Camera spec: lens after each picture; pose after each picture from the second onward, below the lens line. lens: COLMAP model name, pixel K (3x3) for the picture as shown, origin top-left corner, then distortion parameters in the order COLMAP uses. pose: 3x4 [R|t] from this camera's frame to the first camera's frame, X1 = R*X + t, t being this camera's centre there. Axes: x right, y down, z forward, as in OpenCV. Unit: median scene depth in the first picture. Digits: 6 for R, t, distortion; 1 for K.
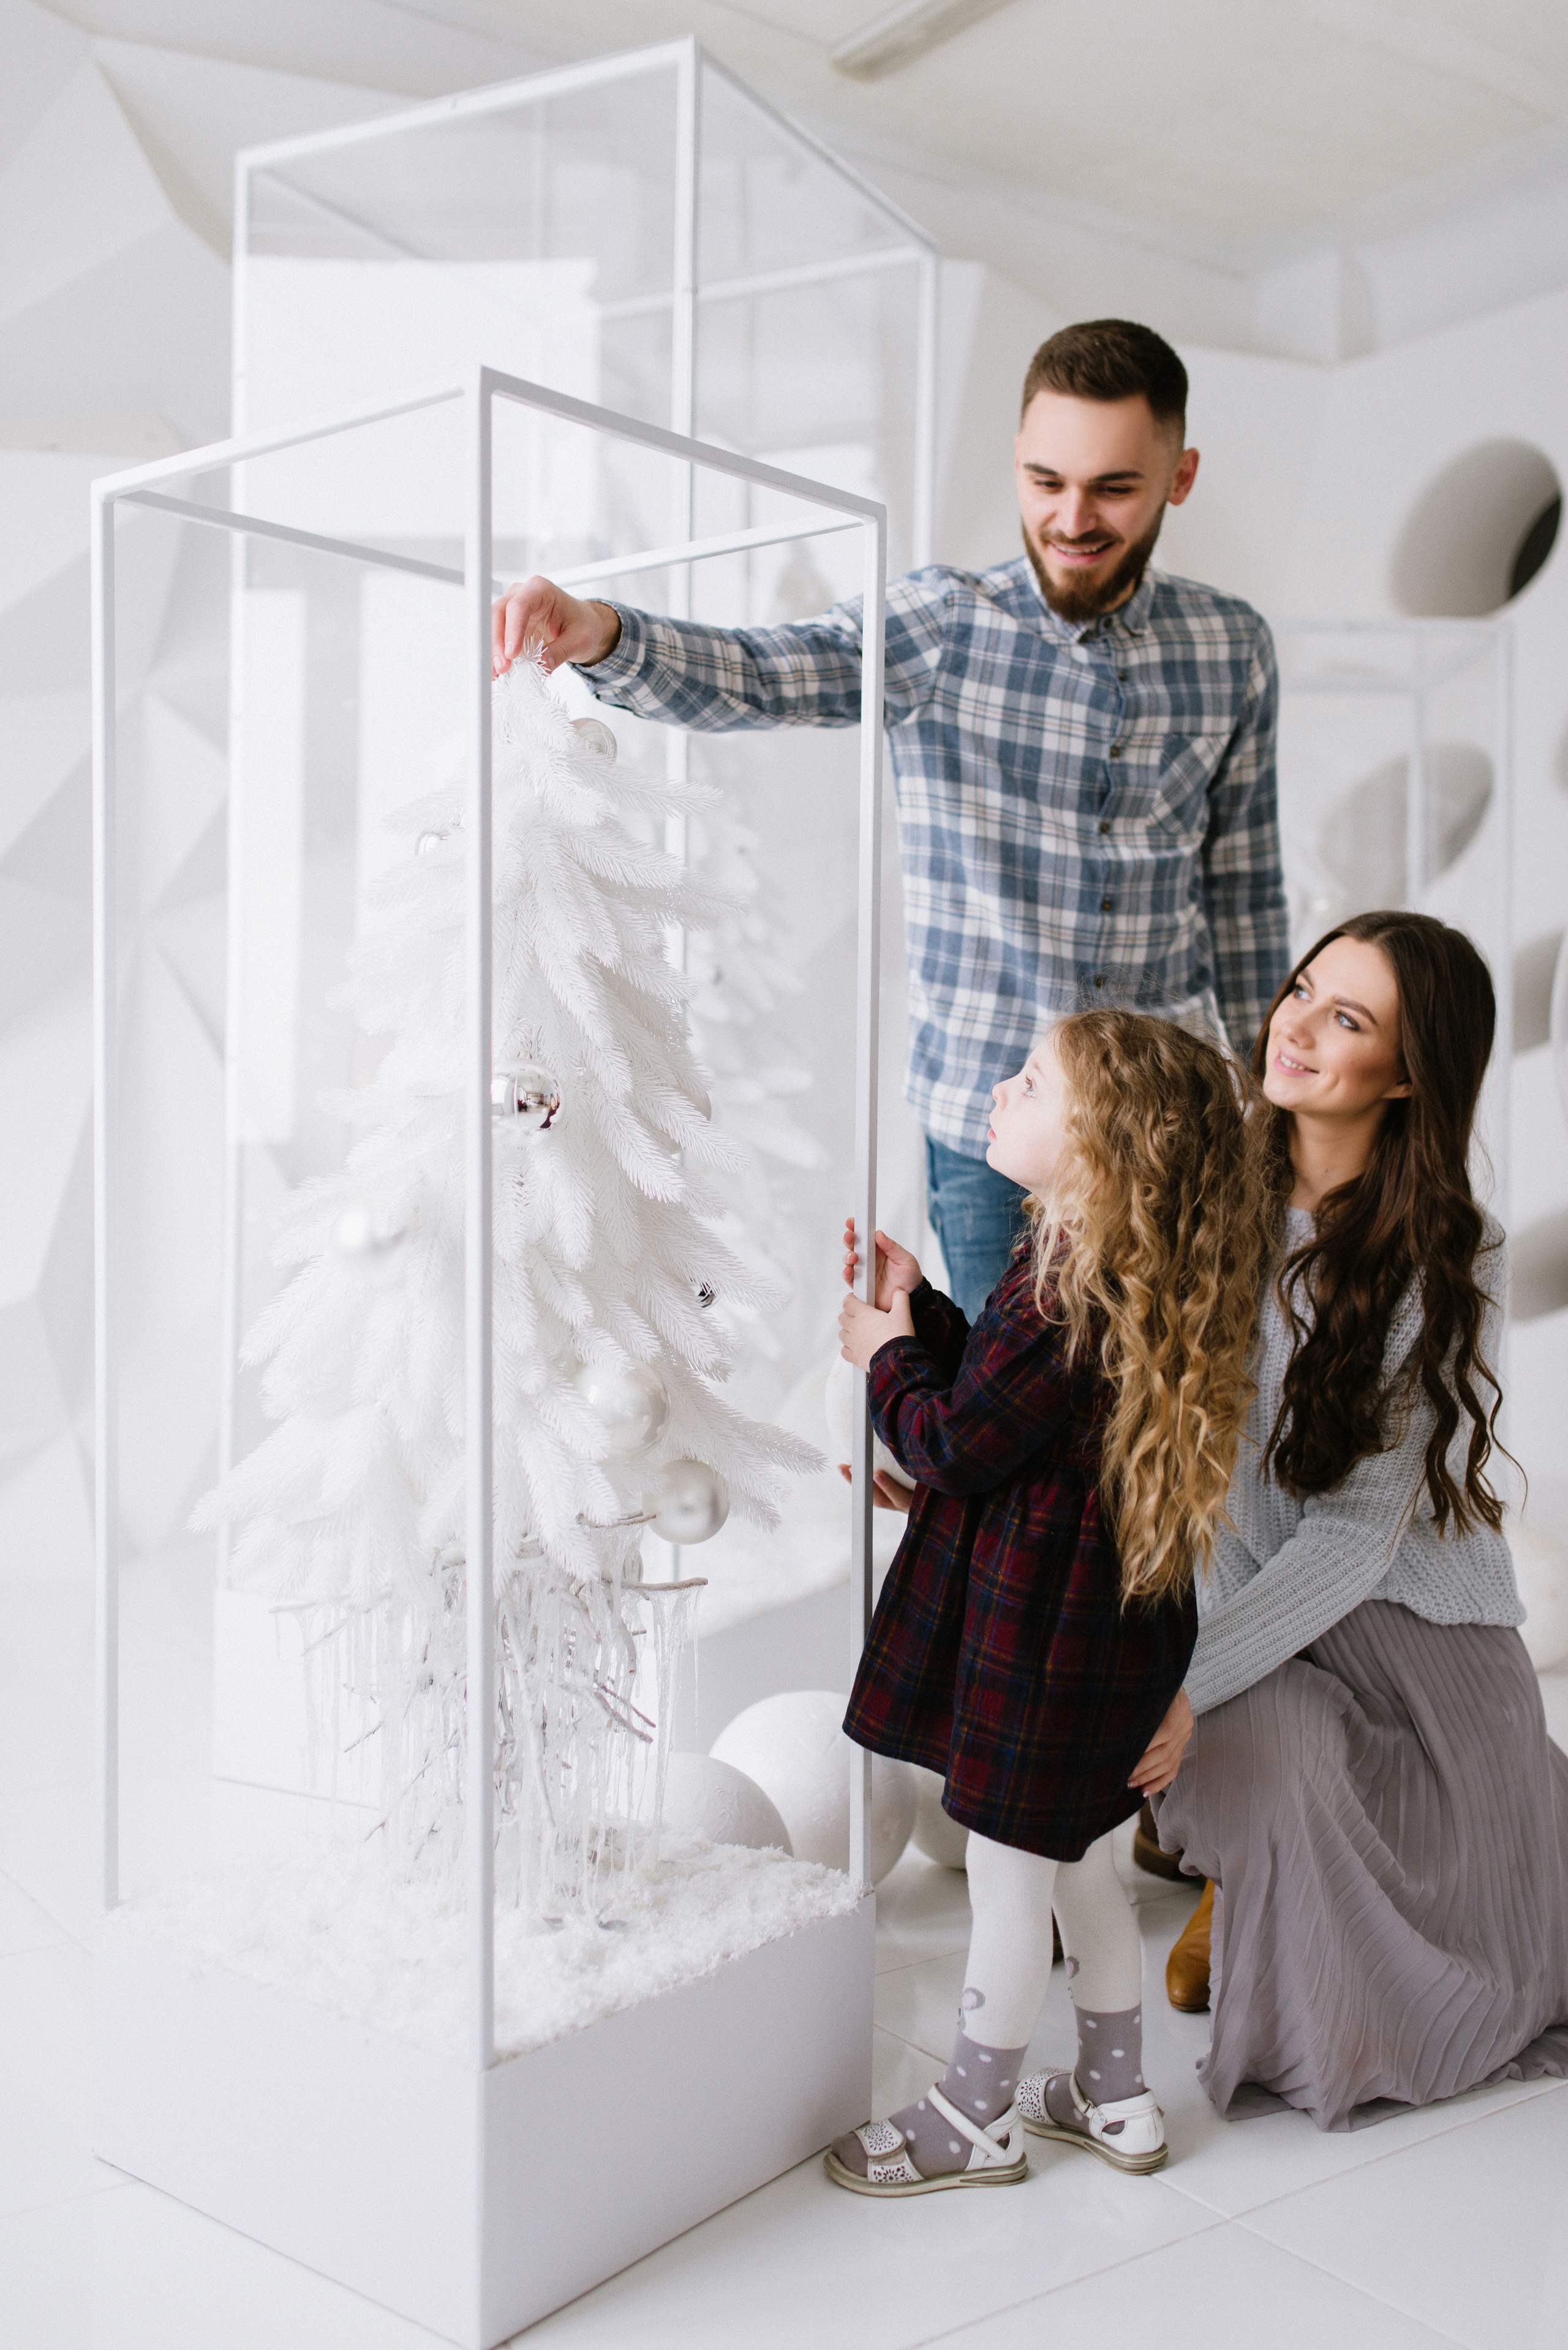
lens RADIAL K [[2555.0, 0, 787.0], [0, 2555.0, 1178.9], [0, 0, 1]] dist [0.225412, 0.000000]
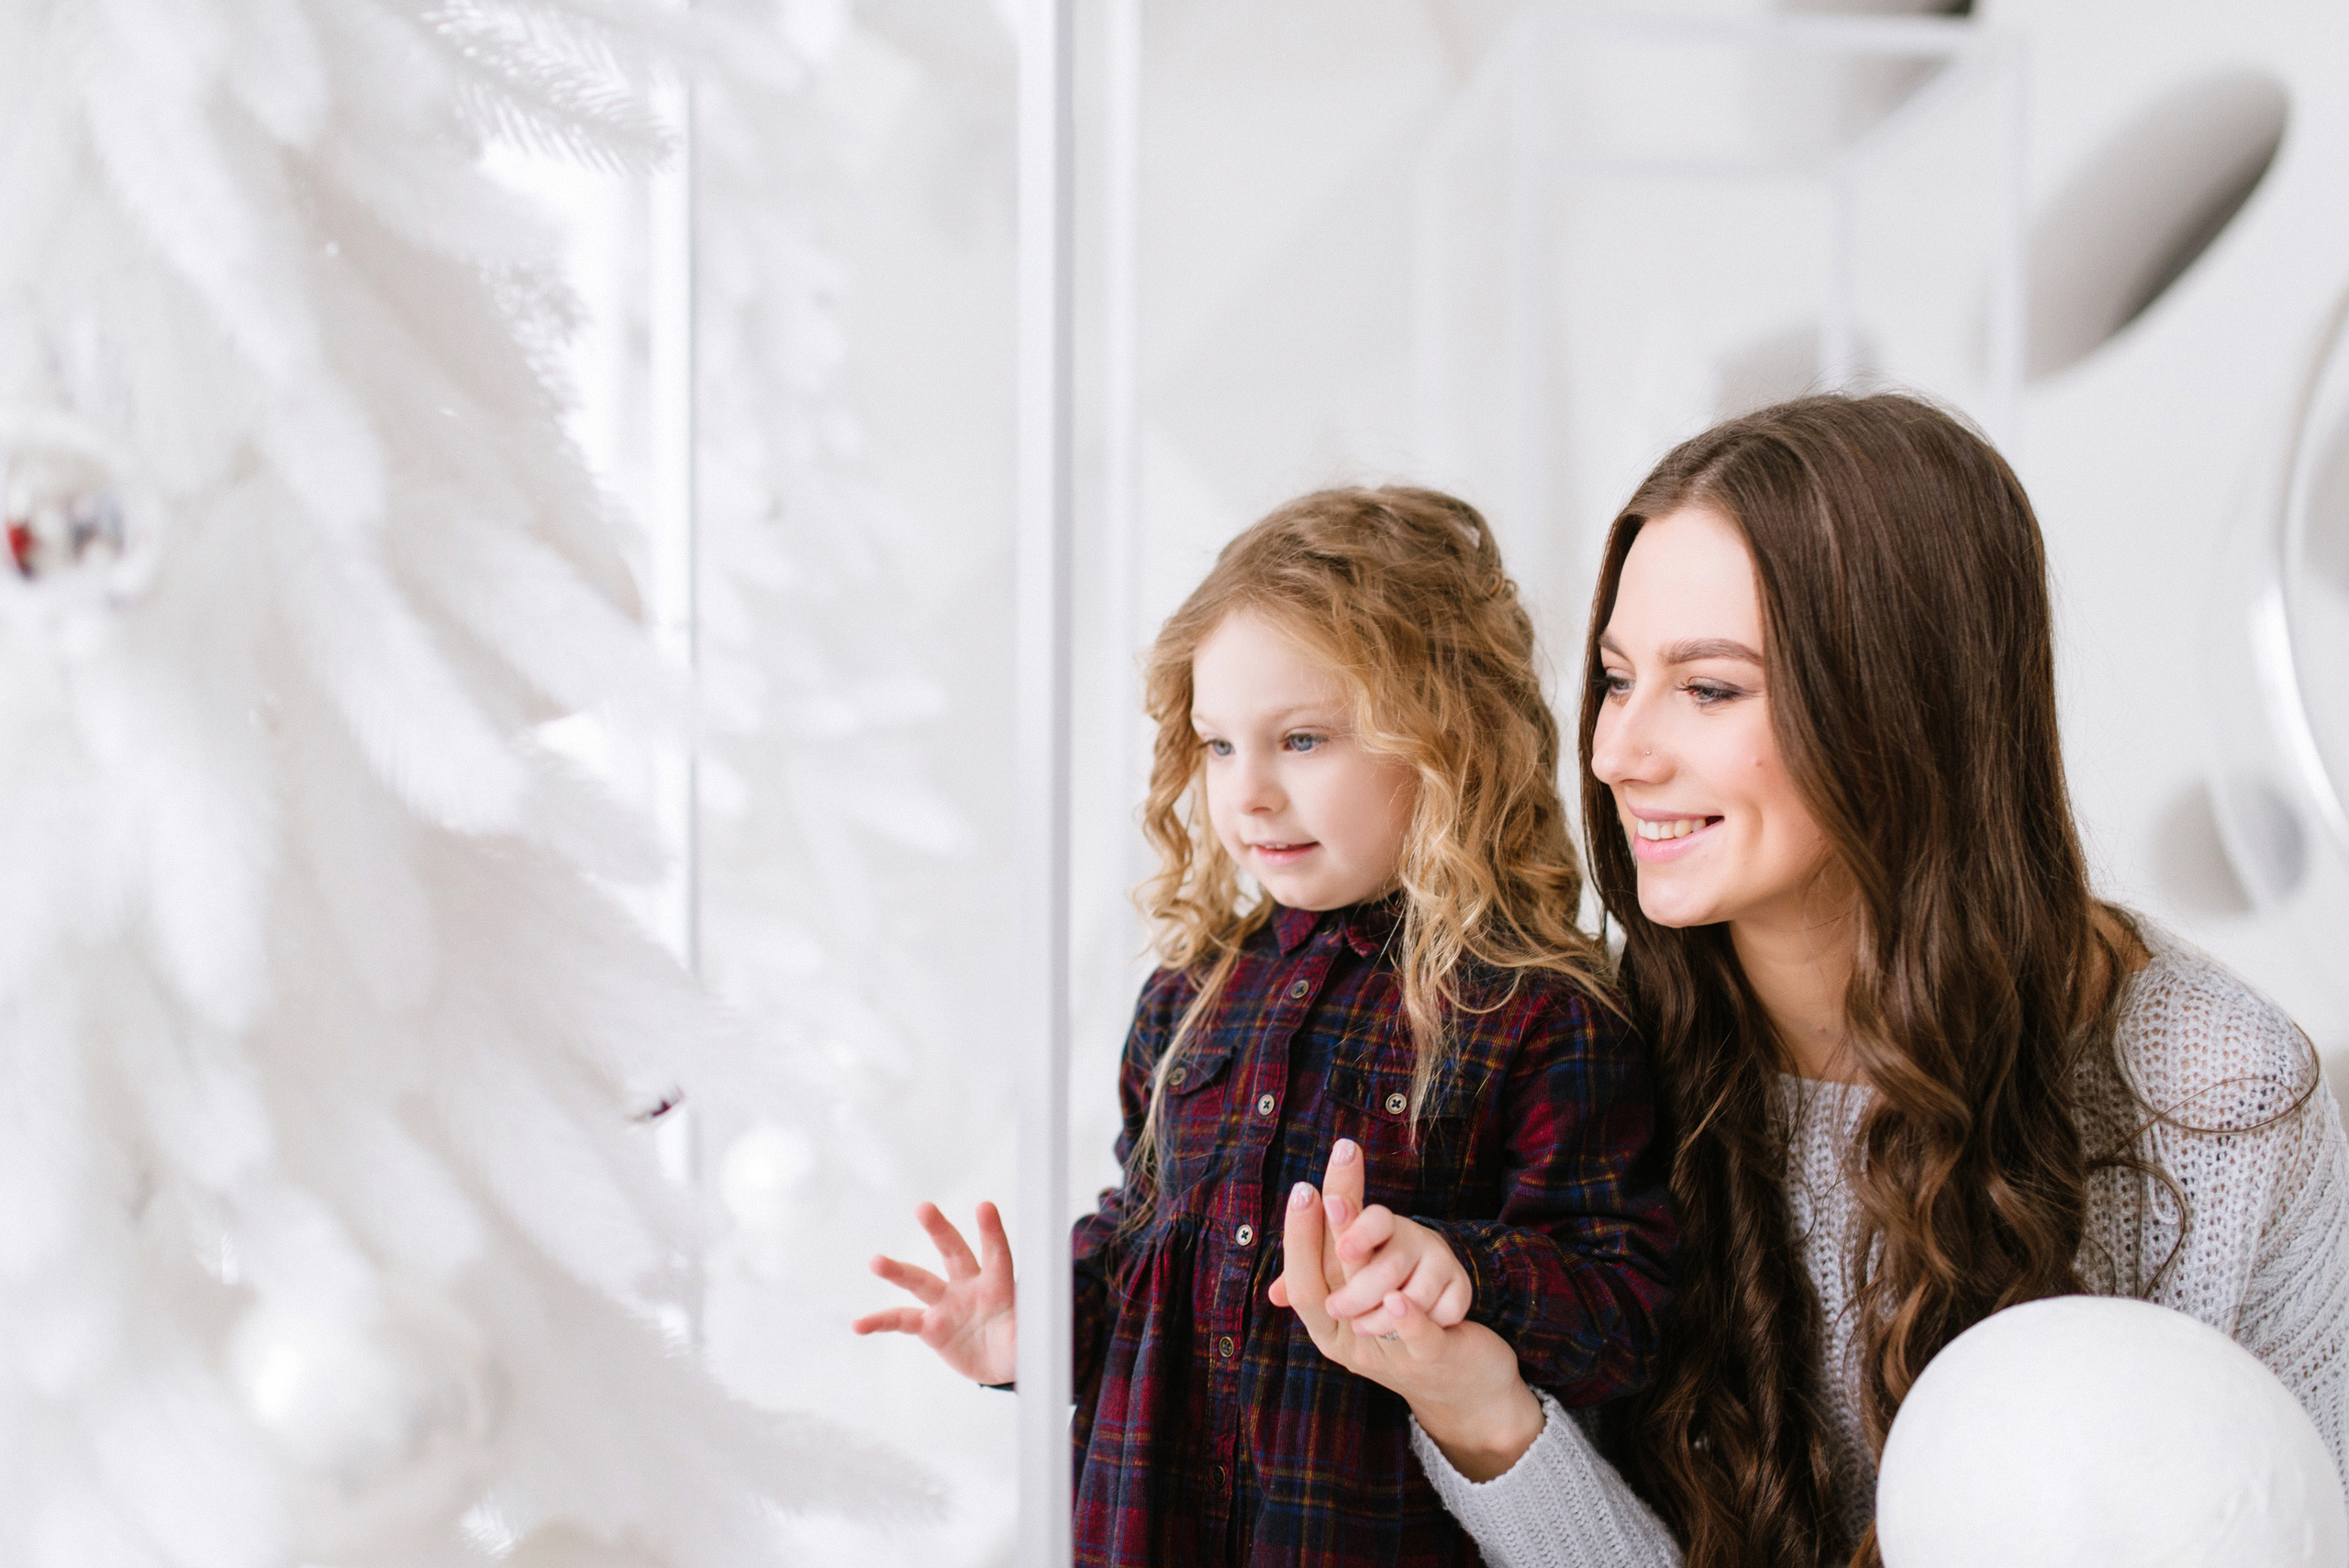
lens RADIAL K [[2554.1, 0, 1166.0], [0, 2554.1, 792.9], [0, 0, 1]] dist [0.225412, 0.000000]
pose [[0.996479, -0.003155, 0.083780, 0.016399], [0.008247, 0.998134, -0.060510, 0.026082], [-0.083432, 0.060988, 0.994645, 0.625059]]
